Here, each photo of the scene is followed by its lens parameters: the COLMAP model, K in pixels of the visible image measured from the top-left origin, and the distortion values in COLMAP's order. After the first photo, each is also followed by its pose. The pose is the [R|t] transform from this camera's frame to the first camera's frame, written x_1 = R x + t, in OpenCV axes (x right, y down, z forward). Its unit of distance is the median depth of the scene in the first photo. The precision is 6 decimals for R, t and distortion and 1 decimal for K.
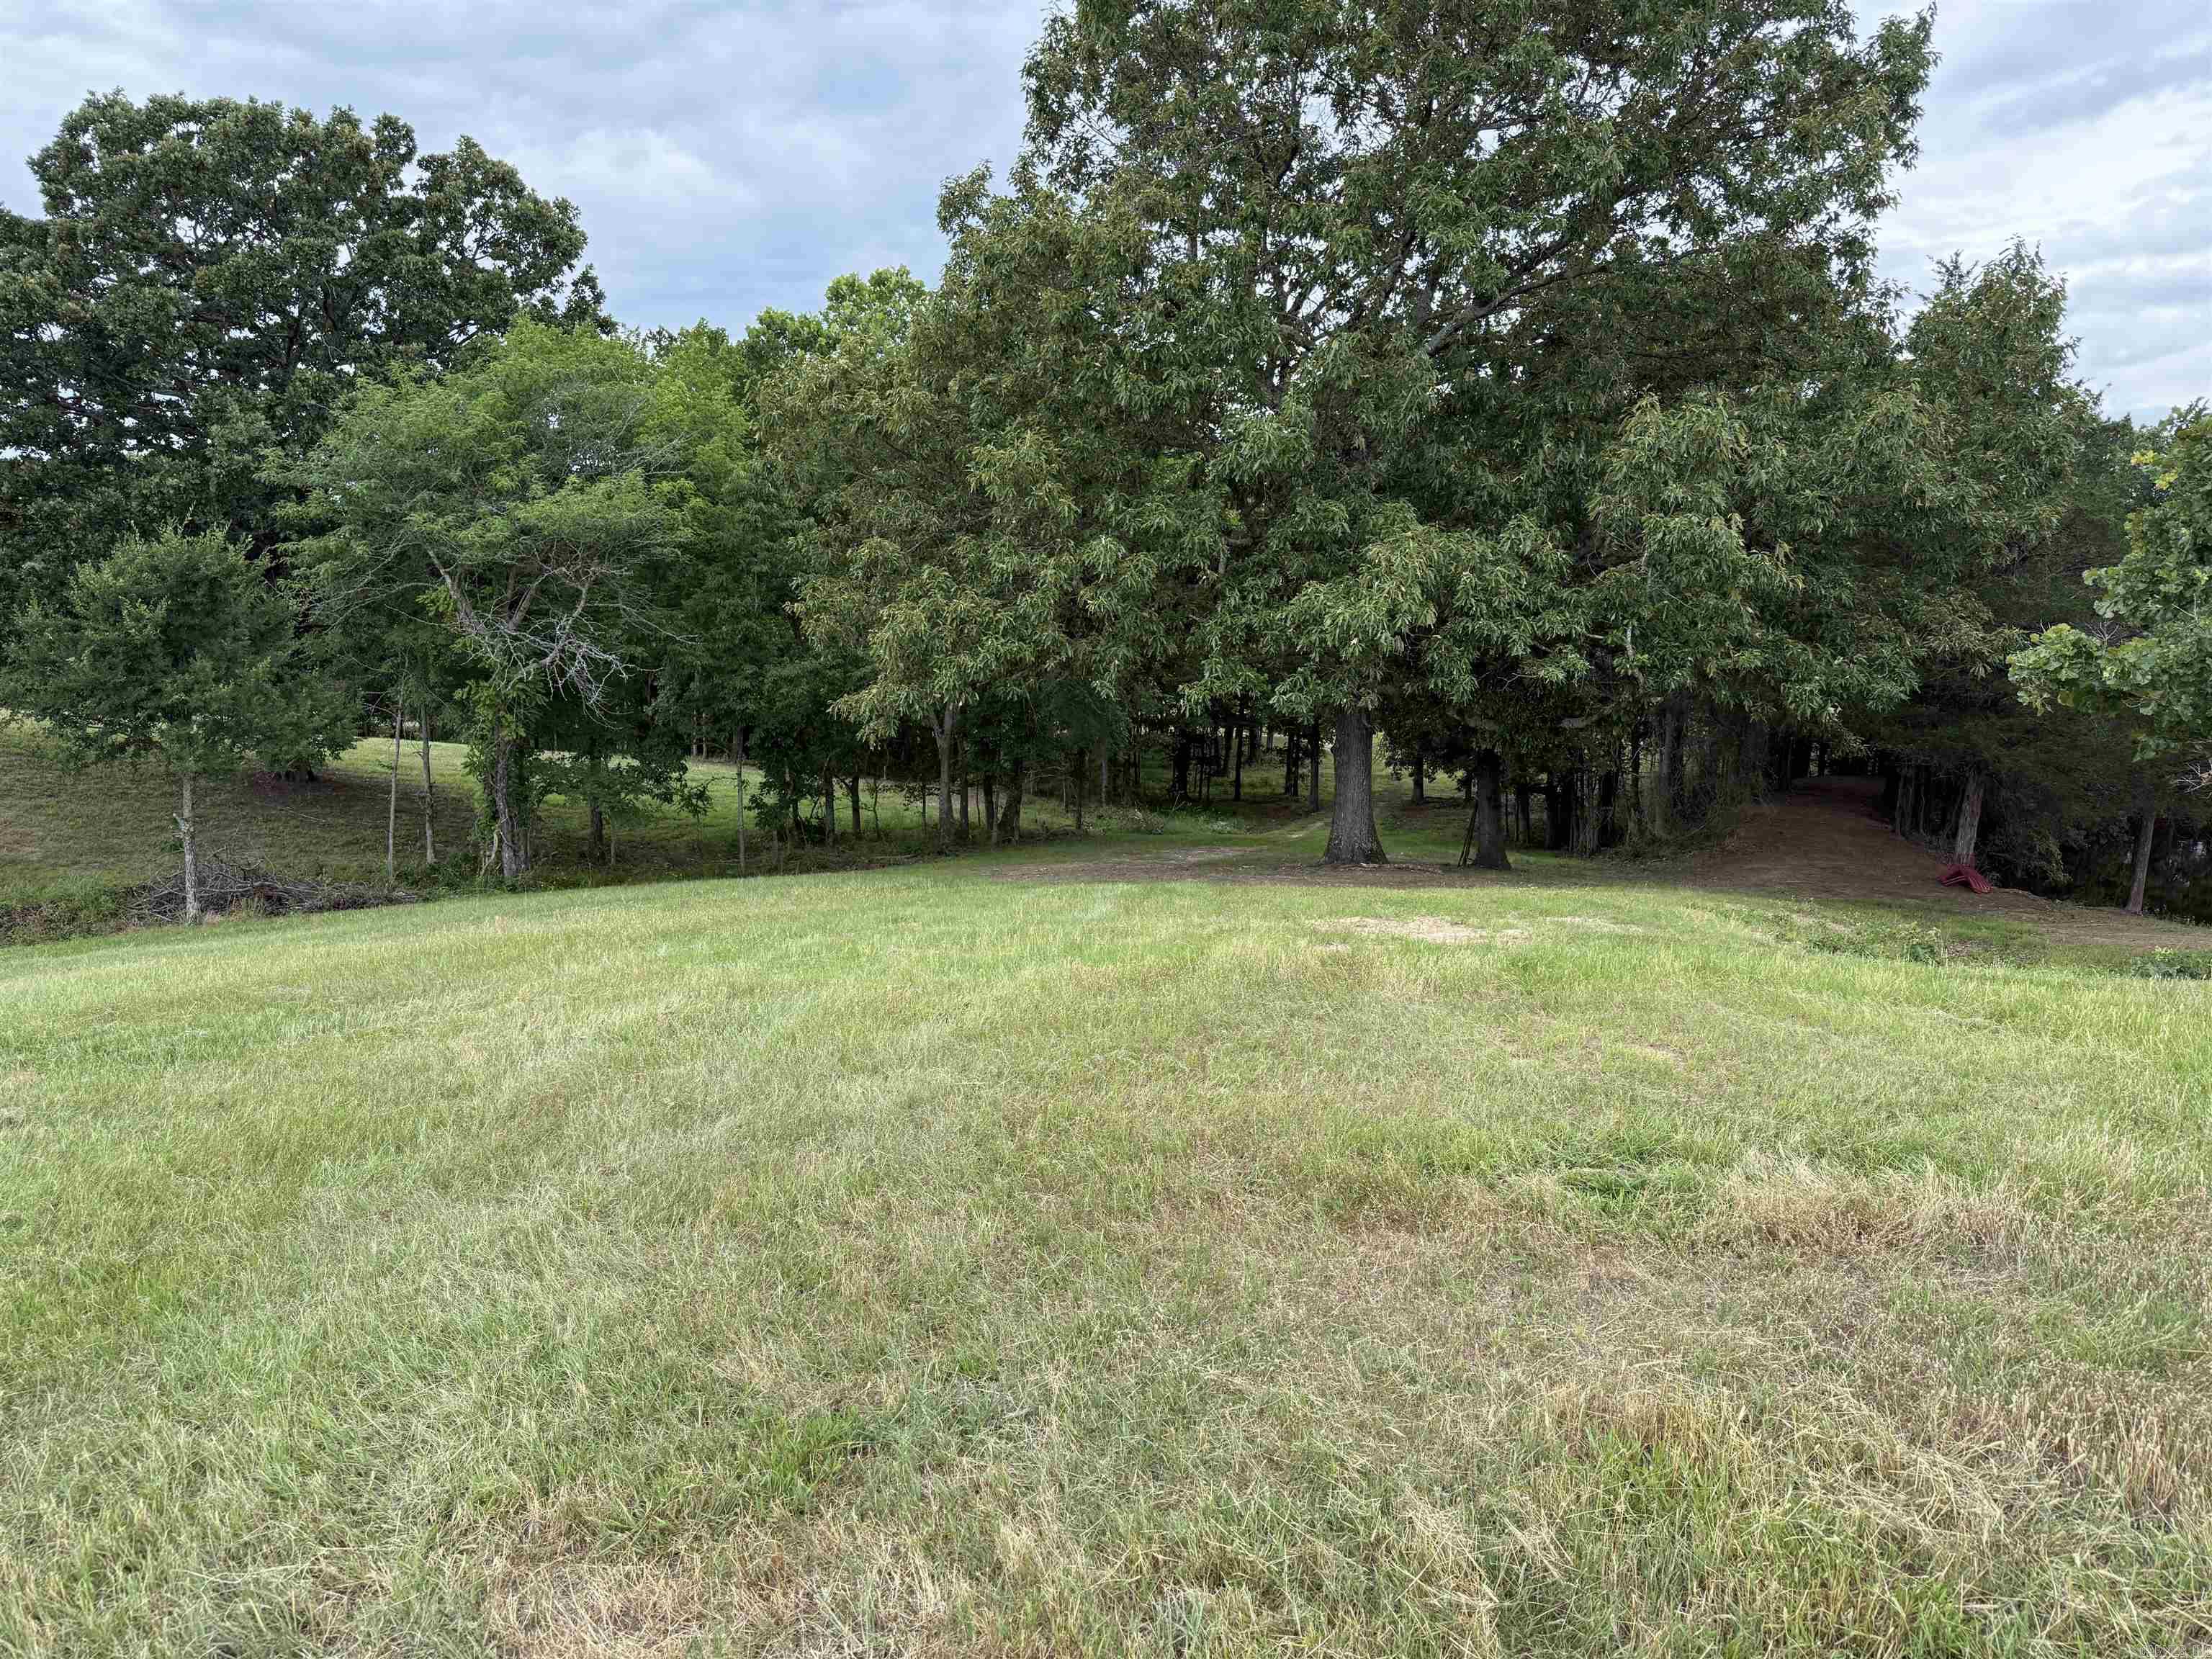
lens RADIAL K [[1541.7, 0, 1094.7], [0, 1541.7, 837.2], [0, 0, 1]] dist [0.079605, -0.106292]
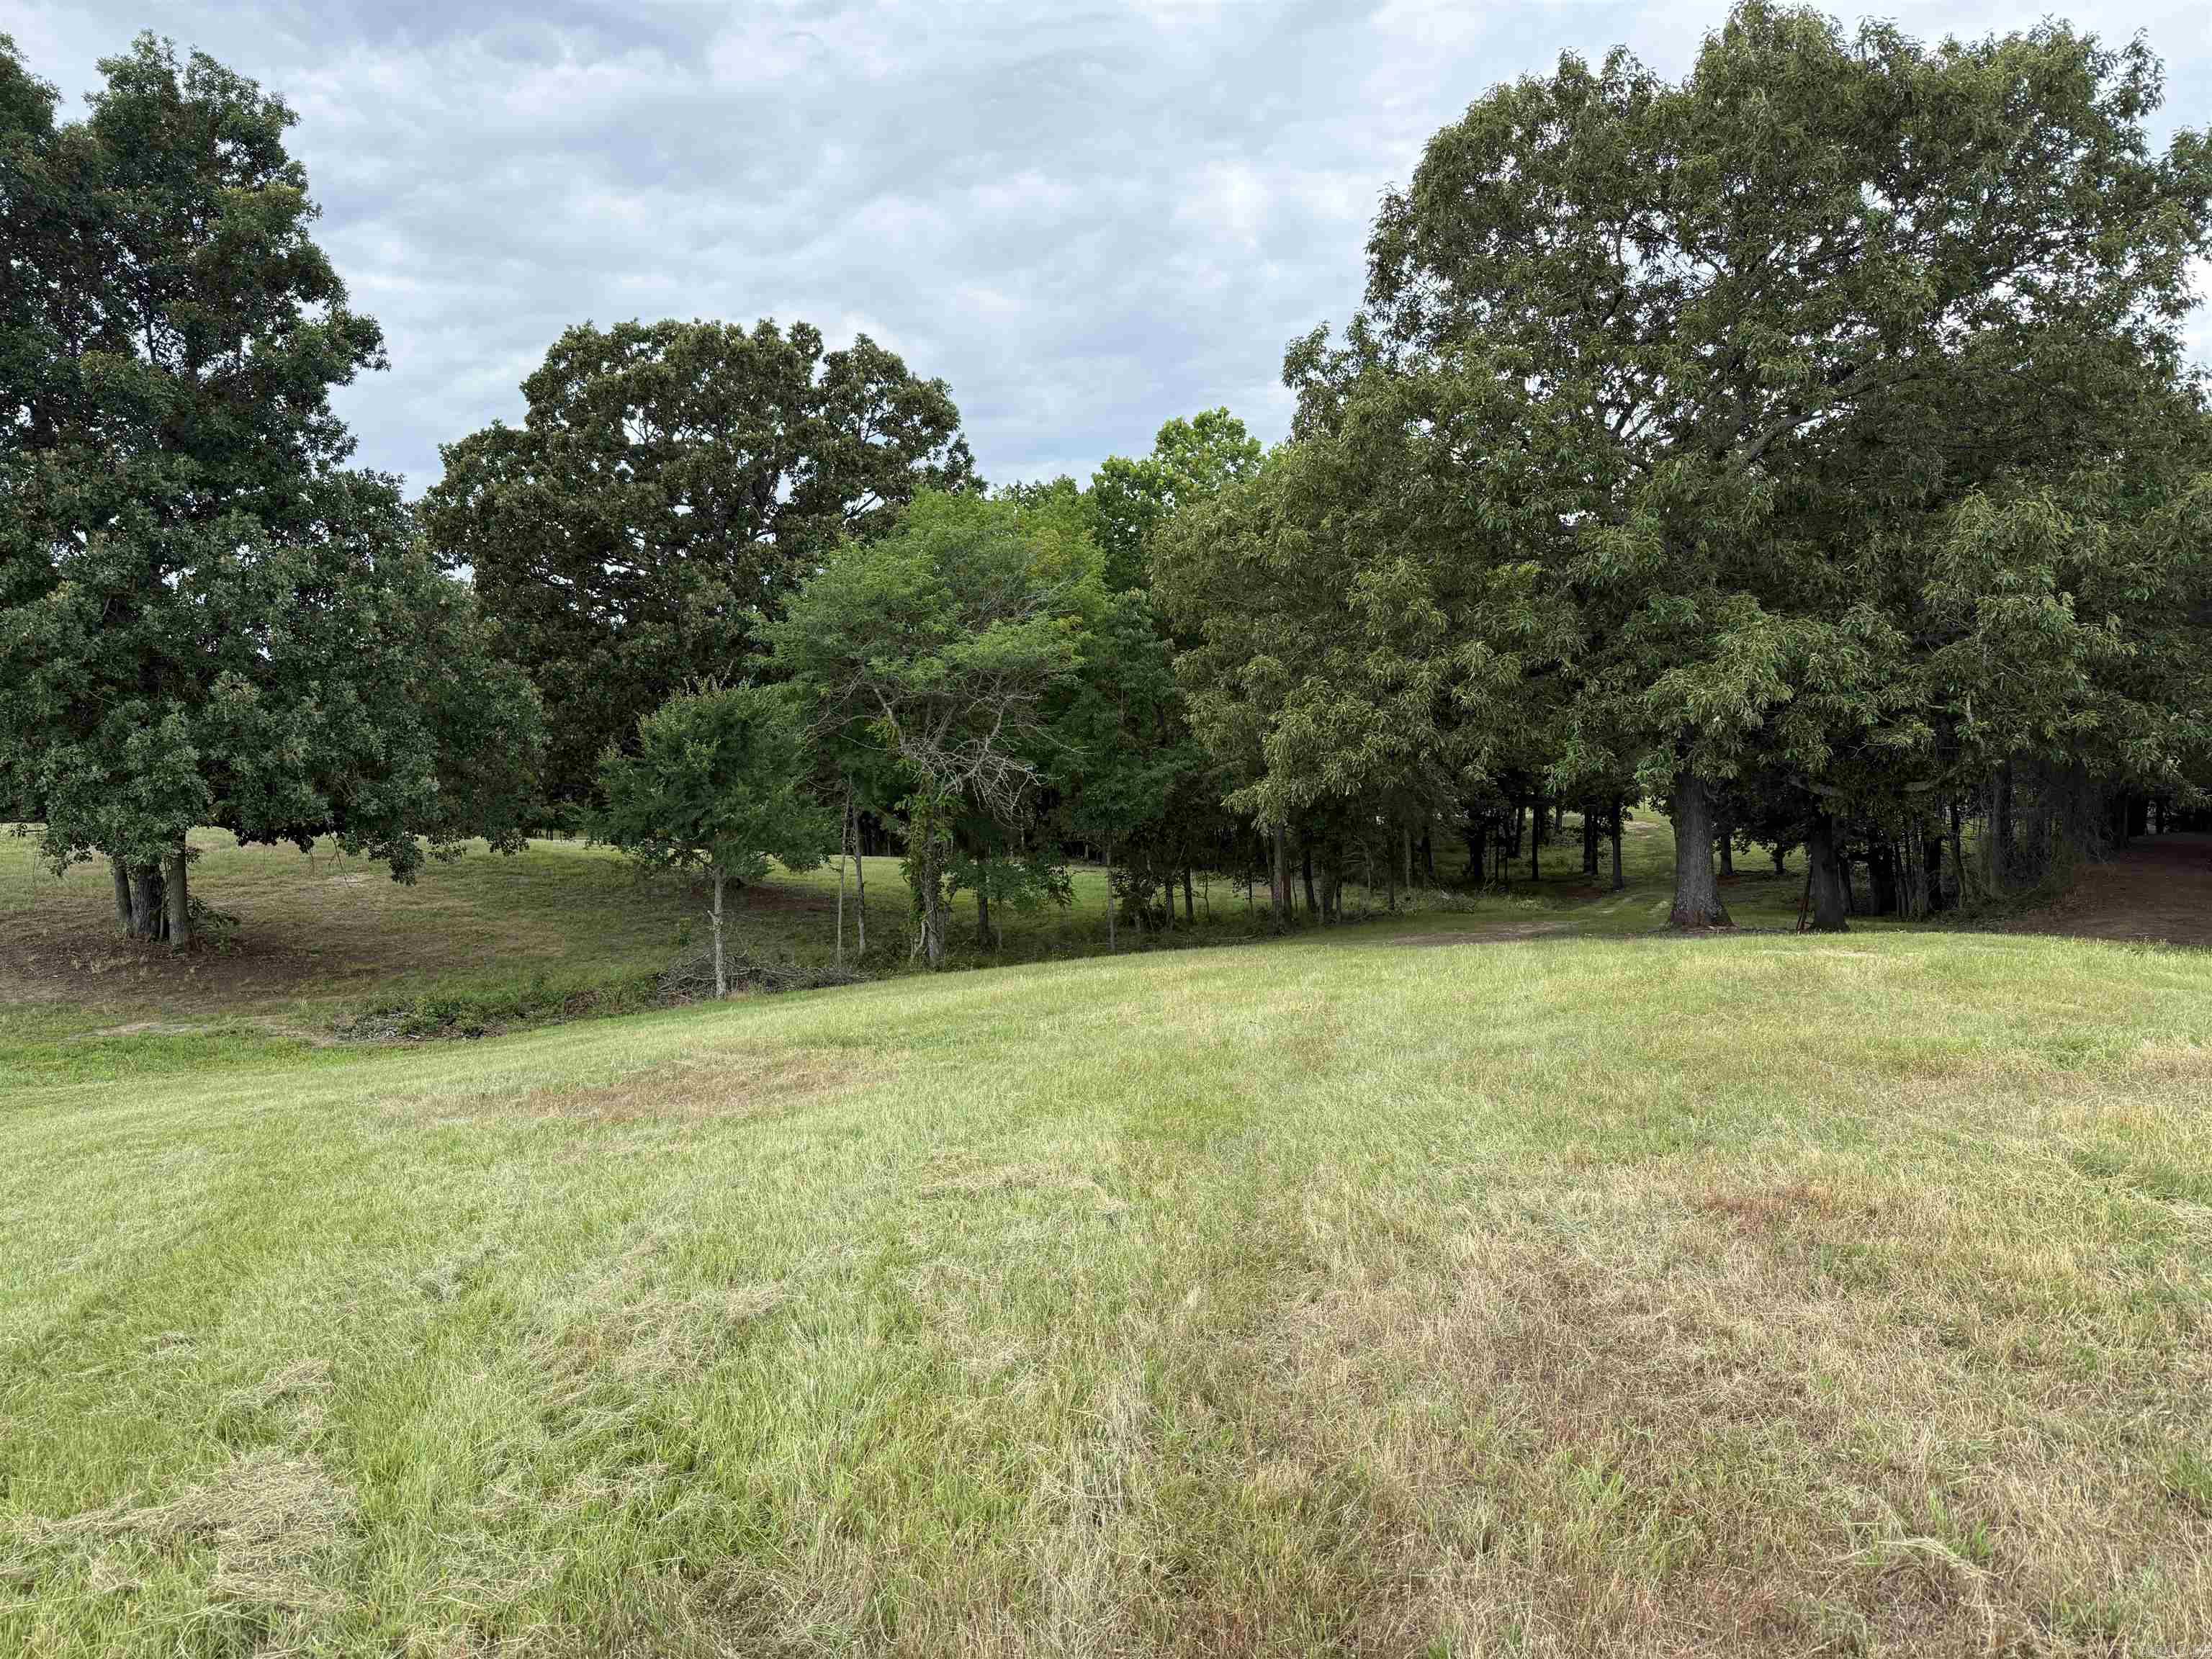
lens RADIAL K [[1550.7, 0, 1113.8], [0, 1550.7, 836.6], [0, 0, 1]] dist [0.080382, -0.094516]
pose [[0.988022, -0.040555, -0.148886, -0.071252], [0.031218, 0.997428, -0.064525, 0.013071], [0.151120, 0.059104, 0.986747, -0.142382]]
